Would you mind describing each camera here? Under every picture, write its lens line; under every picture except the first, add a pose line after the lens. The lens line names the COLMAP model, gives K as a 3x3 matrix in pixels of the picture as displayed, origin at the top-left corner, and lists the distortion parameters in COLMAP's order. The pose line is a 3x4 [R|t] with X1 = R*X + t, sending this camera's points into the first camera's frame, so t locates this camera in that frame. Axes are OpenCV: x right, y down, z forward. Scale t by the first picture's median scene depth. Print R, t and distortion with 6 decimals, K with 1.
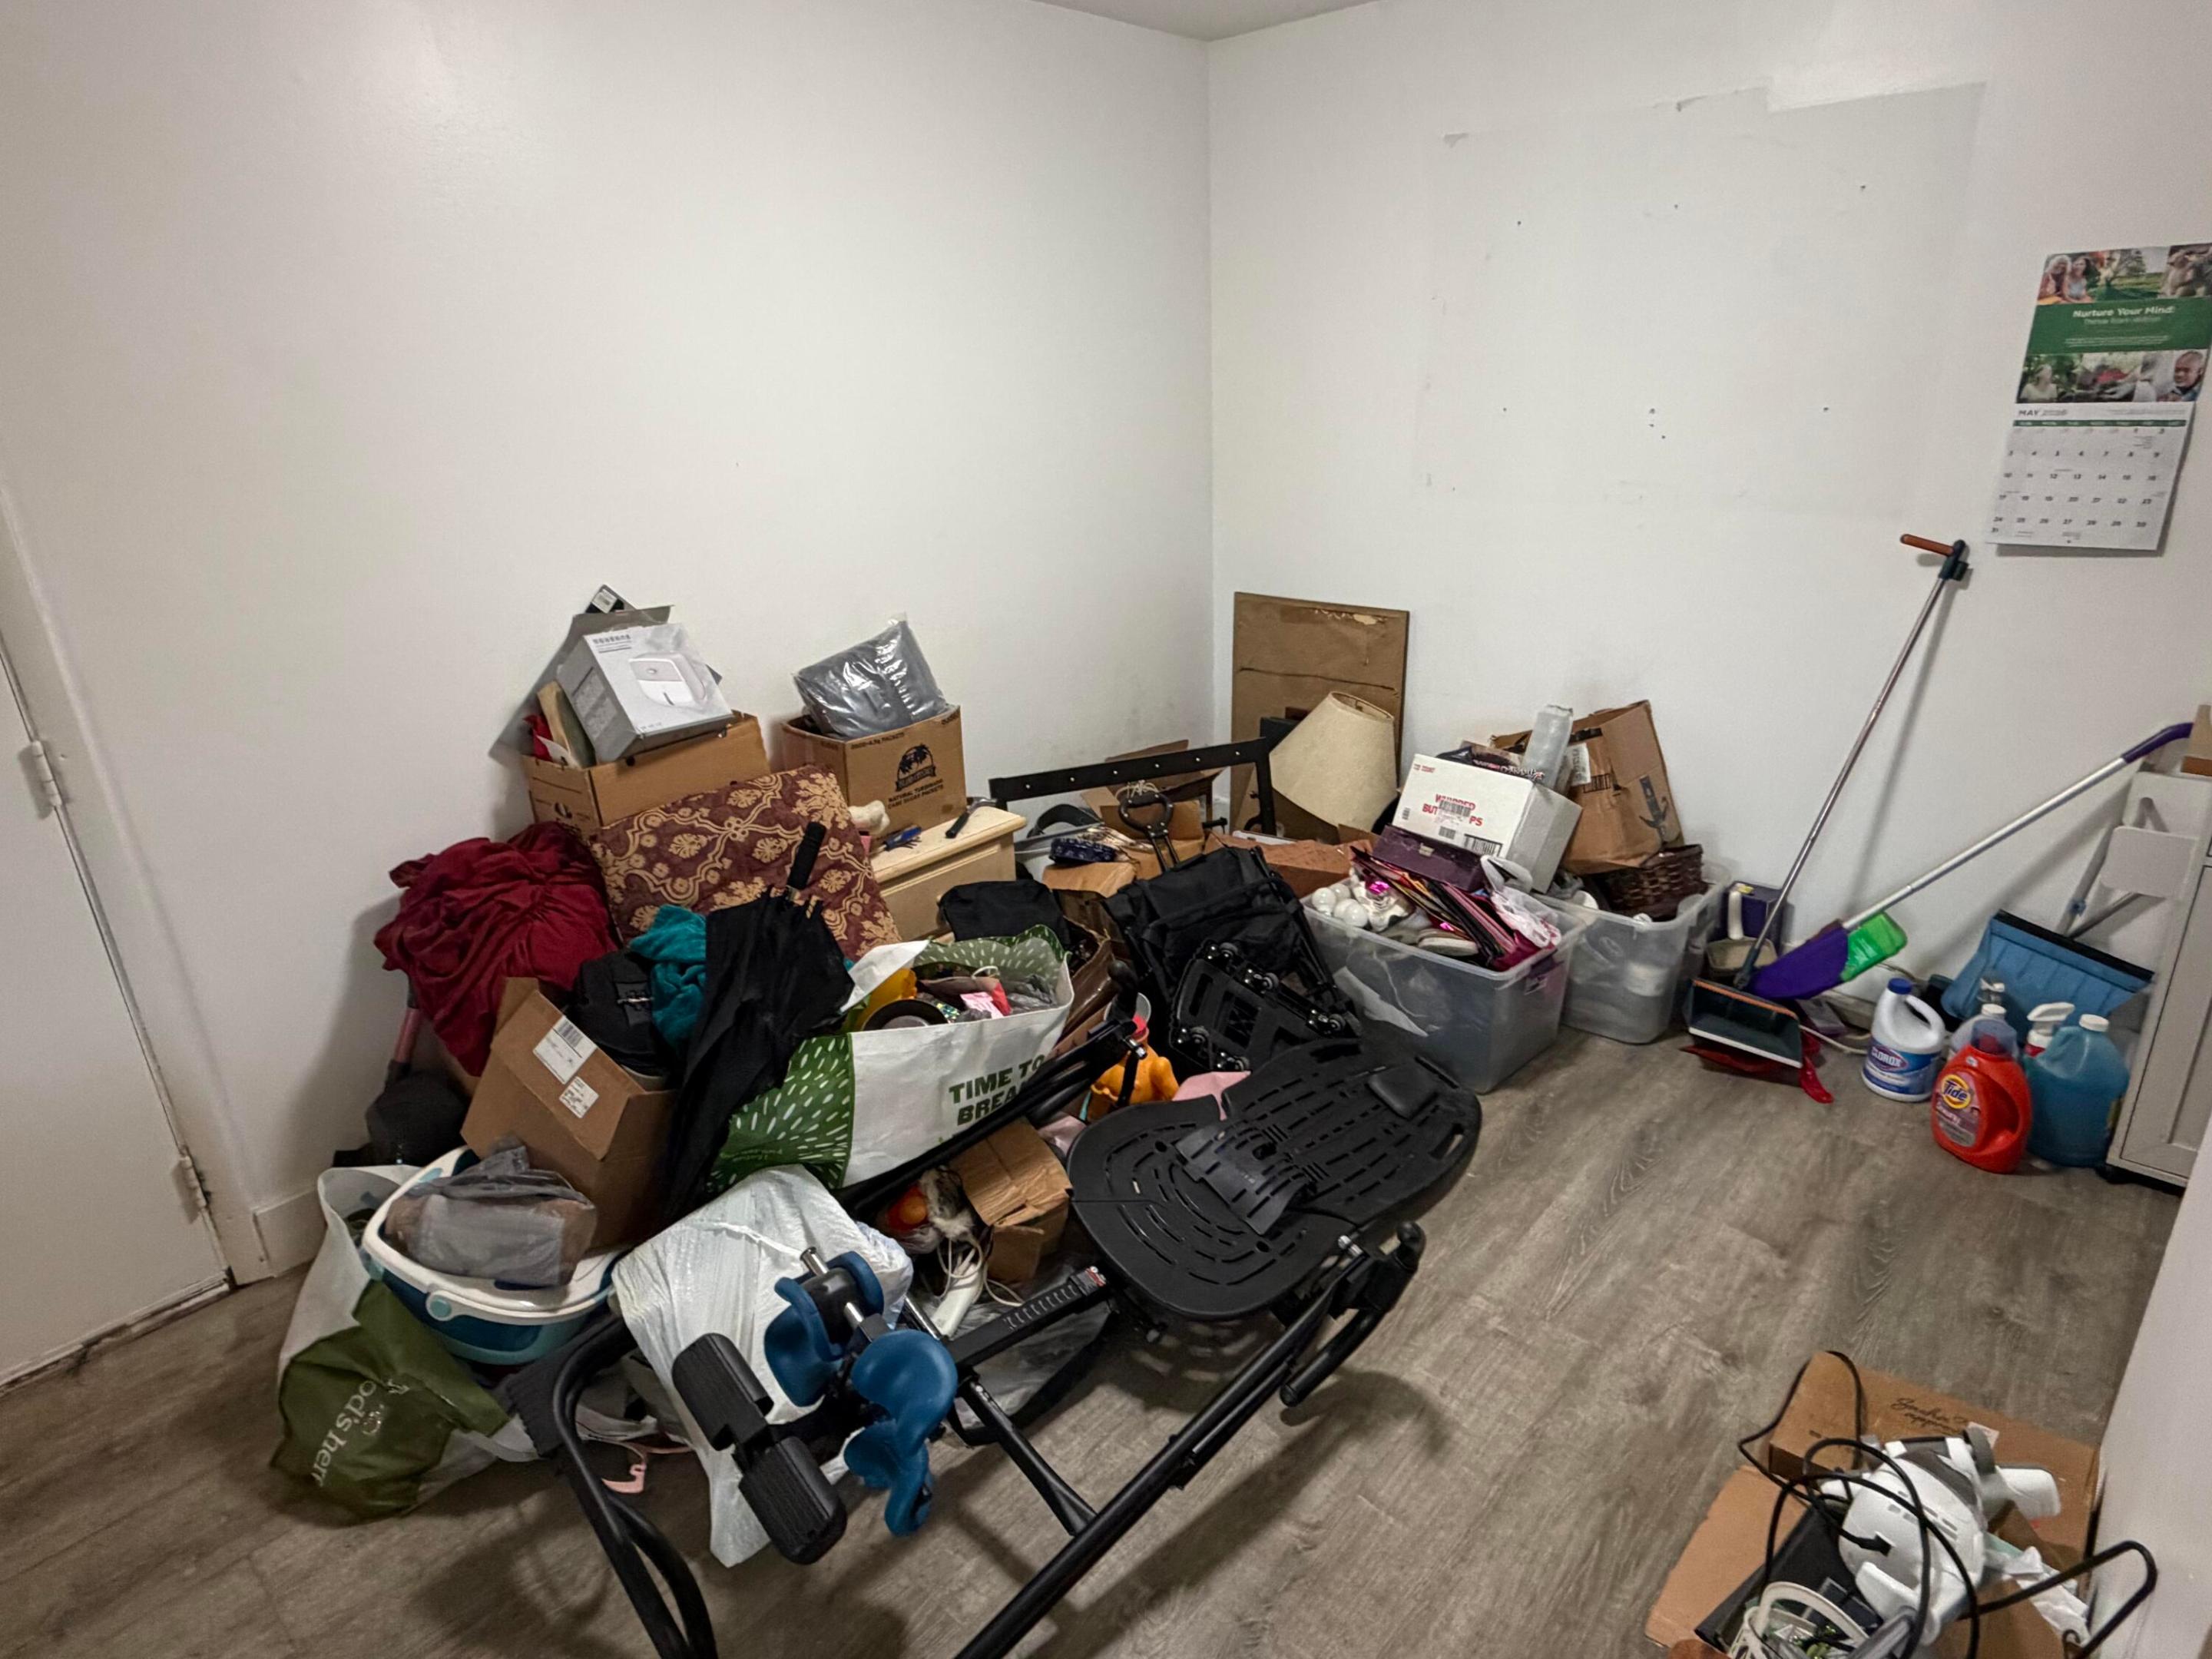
lens RADIAL K [[1227.9, 0, 1091.4], [0, 1227.9, 822.7], [0, 0, 1]] dist [0.001278, -0.000018]
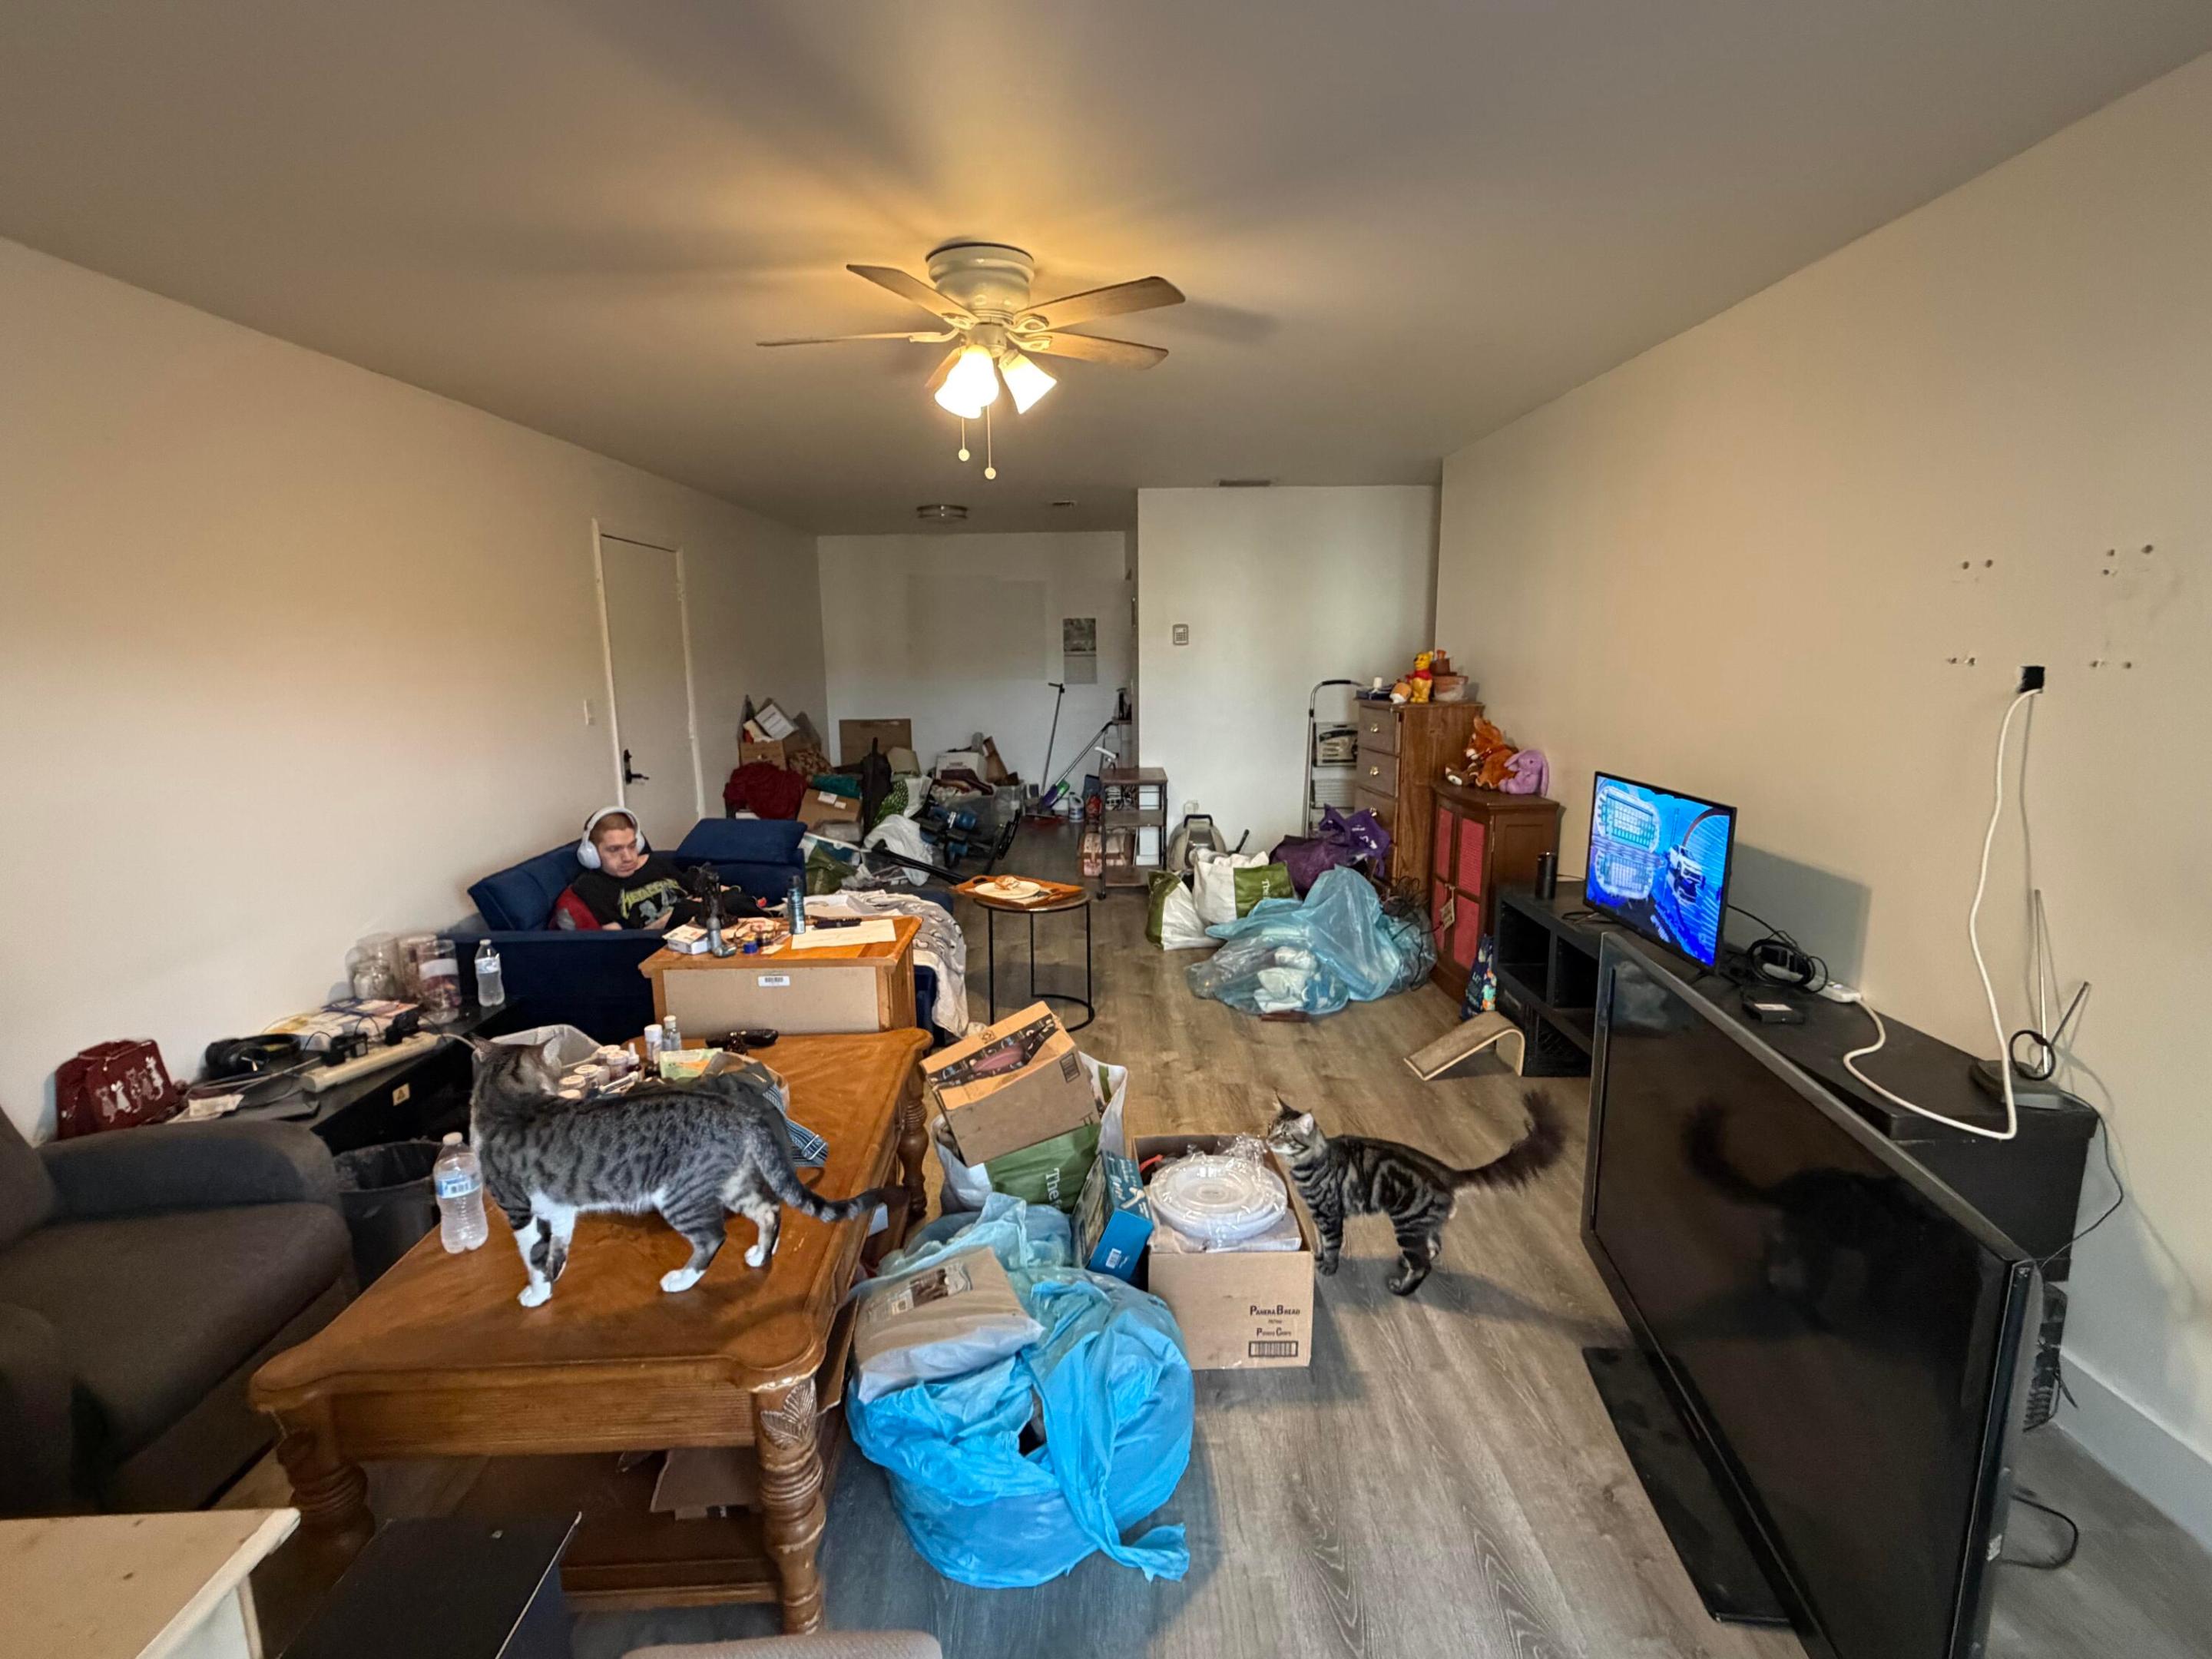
lens RADIAL K [[1010.5, 0, 1104.0], [0, 1010.5, 827.5], [0, 0, 1]] dist [0.001298, -0.000087]
pose [[0.713838, -0.091858, 0.694260, -1.854605], [0.231744, 0.966492, -0.110401, 0.757121], [-0.660855, 0.239699, 0.711206, -1.629756]]
